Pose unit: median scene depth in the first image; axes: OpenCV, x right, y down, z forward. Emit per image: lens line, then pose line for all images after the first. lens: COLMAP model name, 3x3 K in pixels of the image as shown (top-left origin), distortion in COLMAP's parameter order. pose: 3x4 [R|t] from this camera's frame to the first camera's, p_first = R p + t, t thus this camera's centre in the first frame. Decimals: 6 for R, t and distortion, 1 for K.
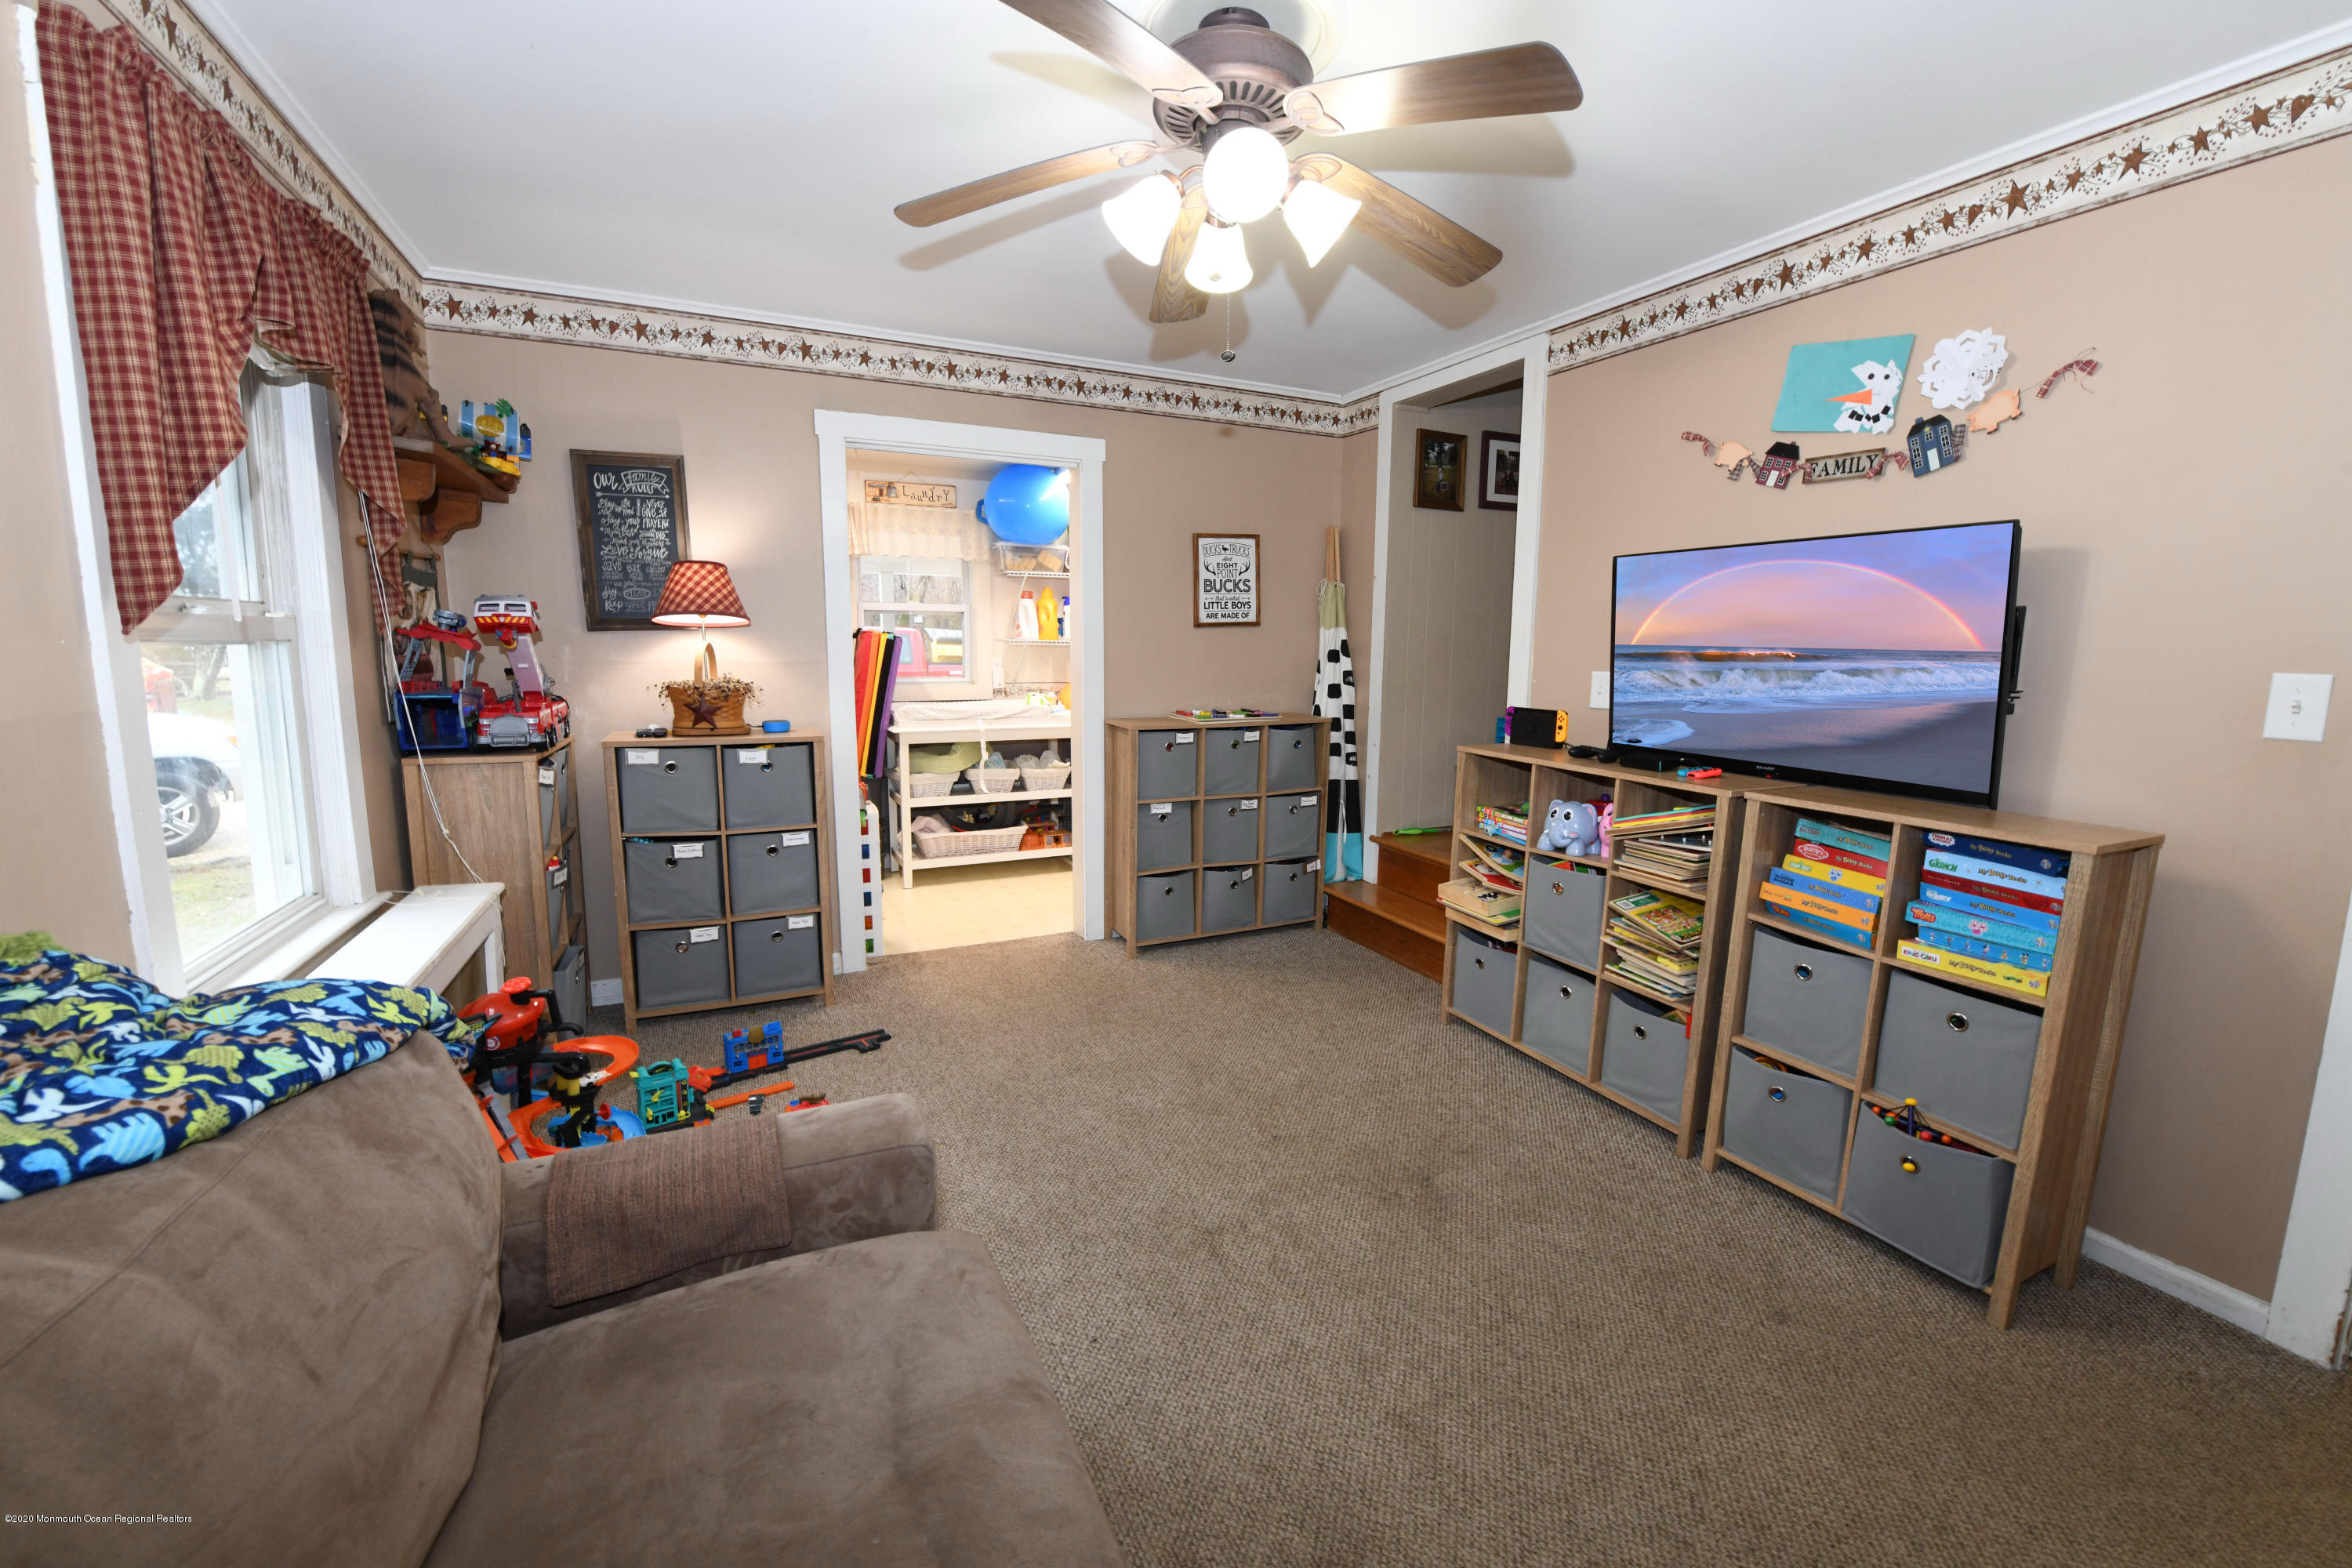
lens RADIAL K [[937.0, 0, 1187.8], [0, 937.0, 776.6], [0, 0, 1]] dist [-0.015625, -0.003411]
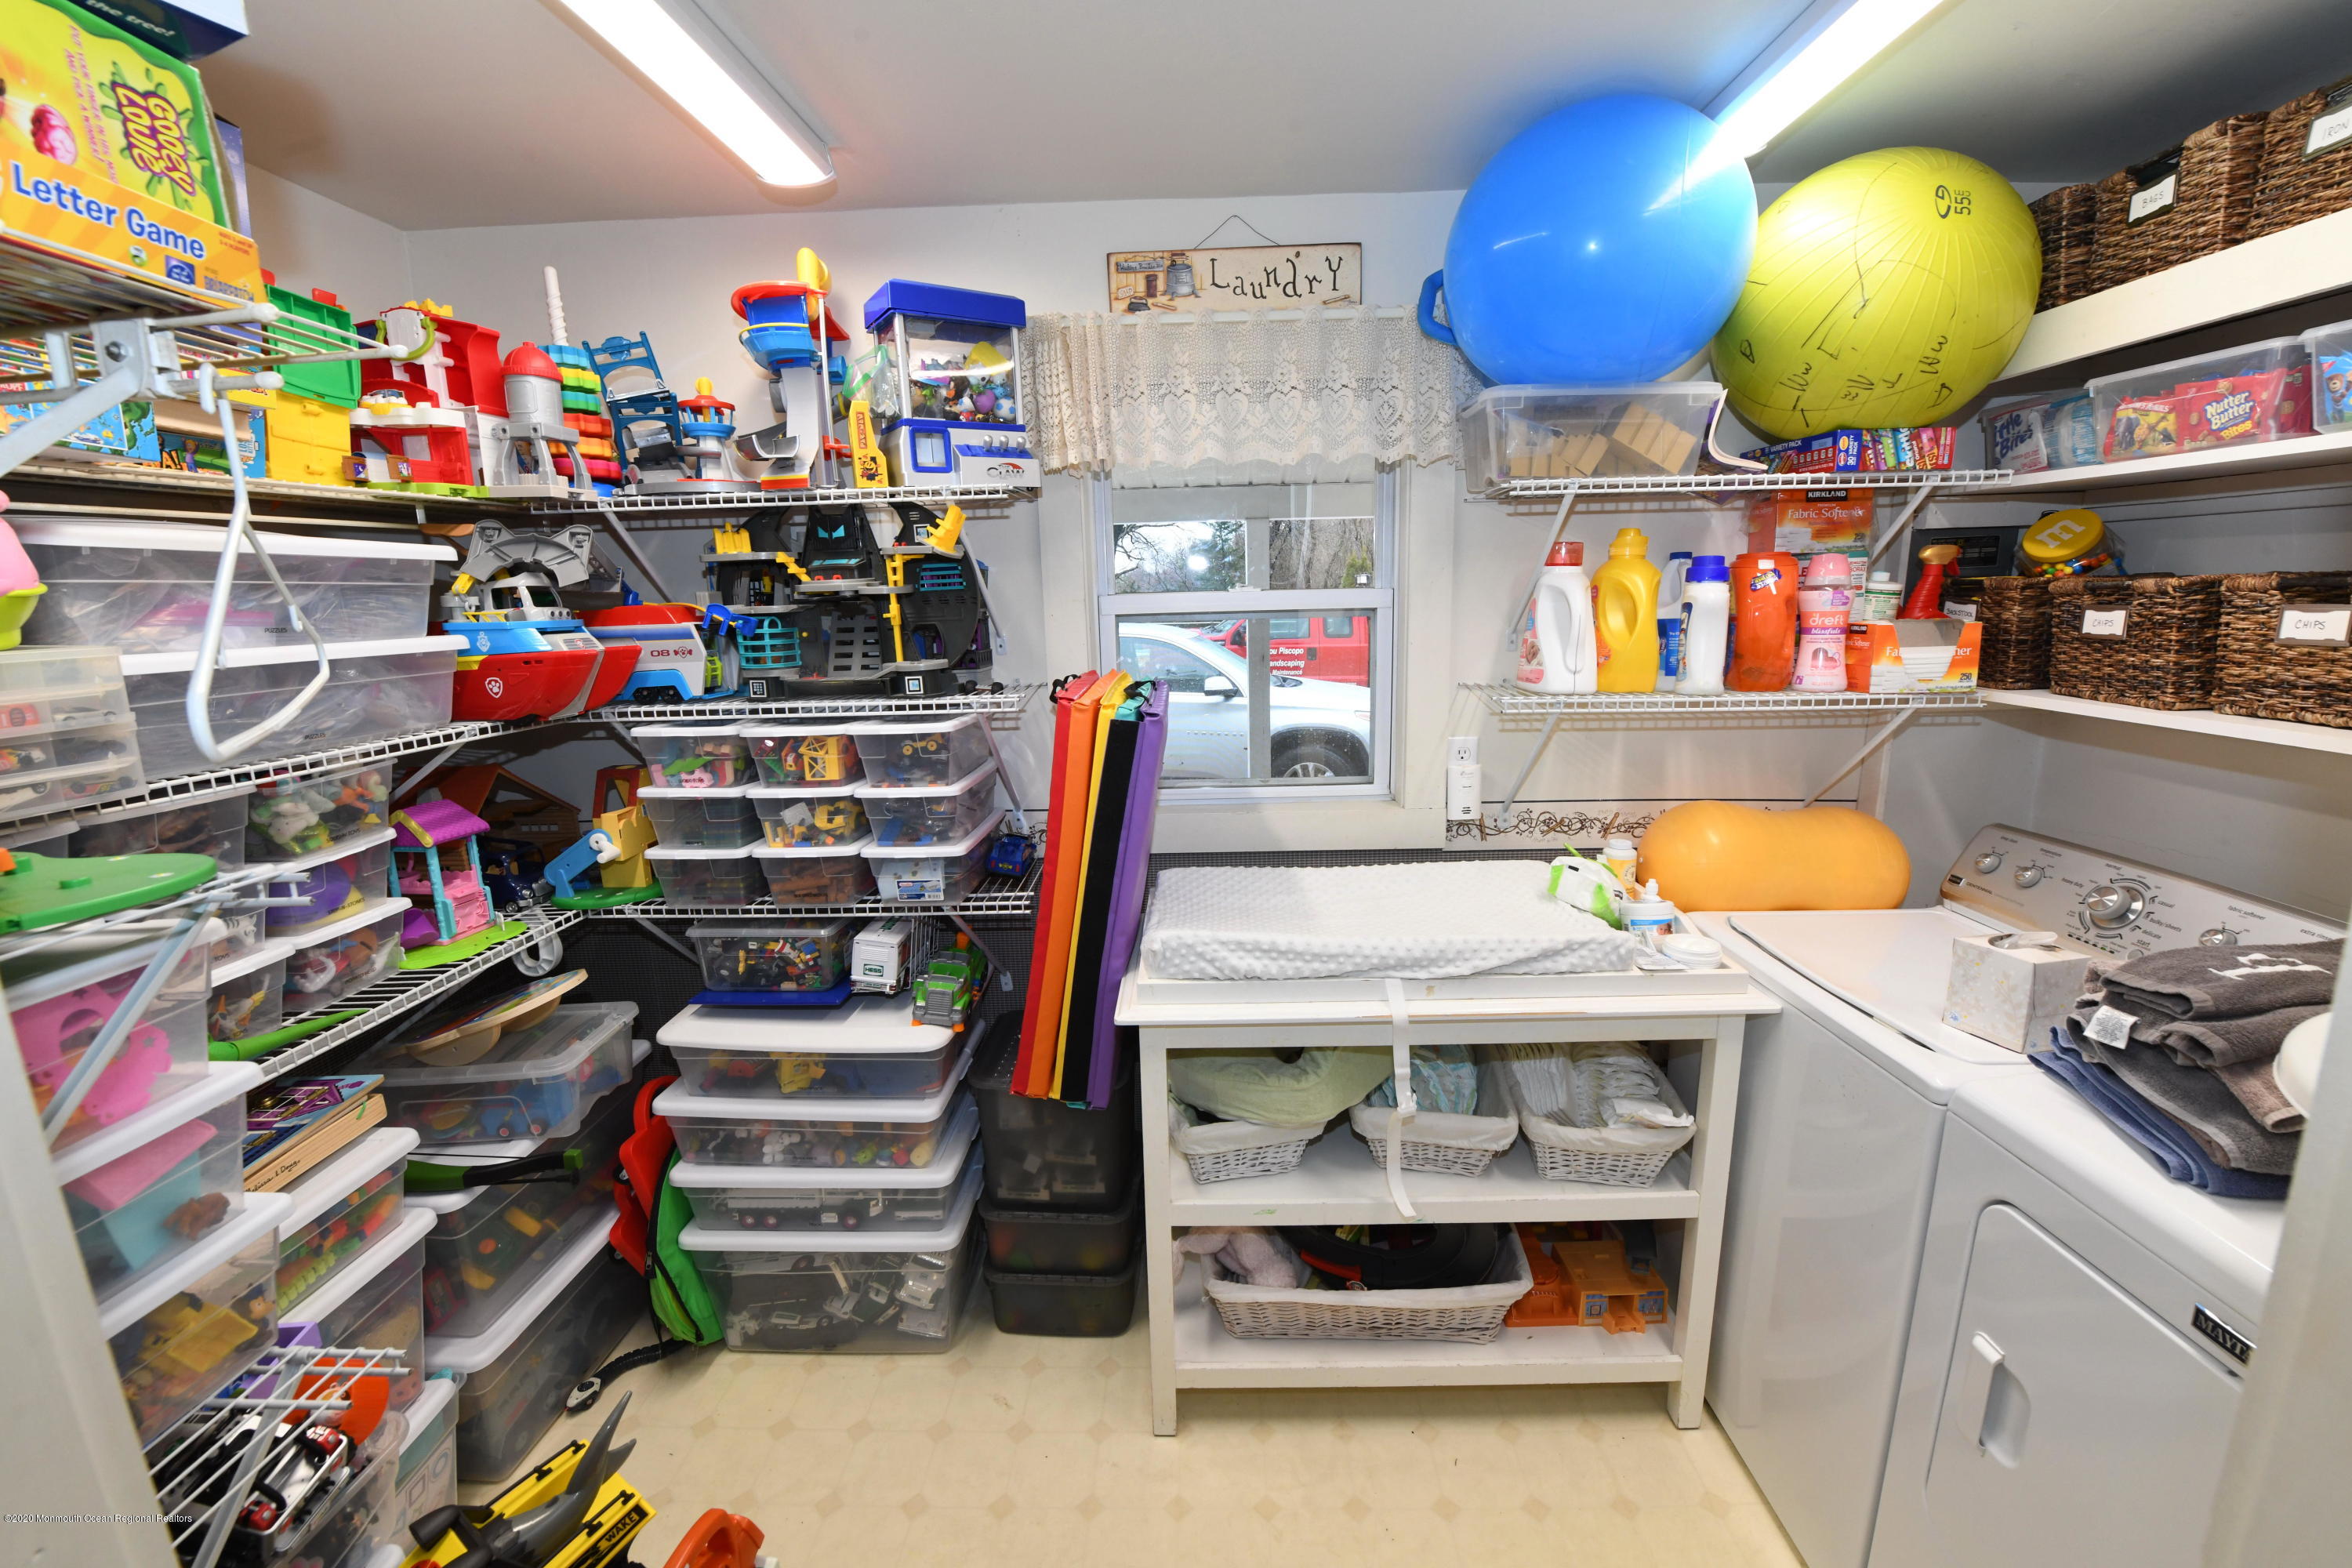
lens RADIAL K [[937.0, 0, 1187.8], [0, 937.0, 776.6], [0, 0, 1]] dist [-0.015625, -0.003411]
pose [[0.892120, 0.054718, -0.448473, -0.142850], [-0.028988, 0.997526, 0.064043, -0.137203], [0.450868, -0.044134, 0.891499, 0.663526]]
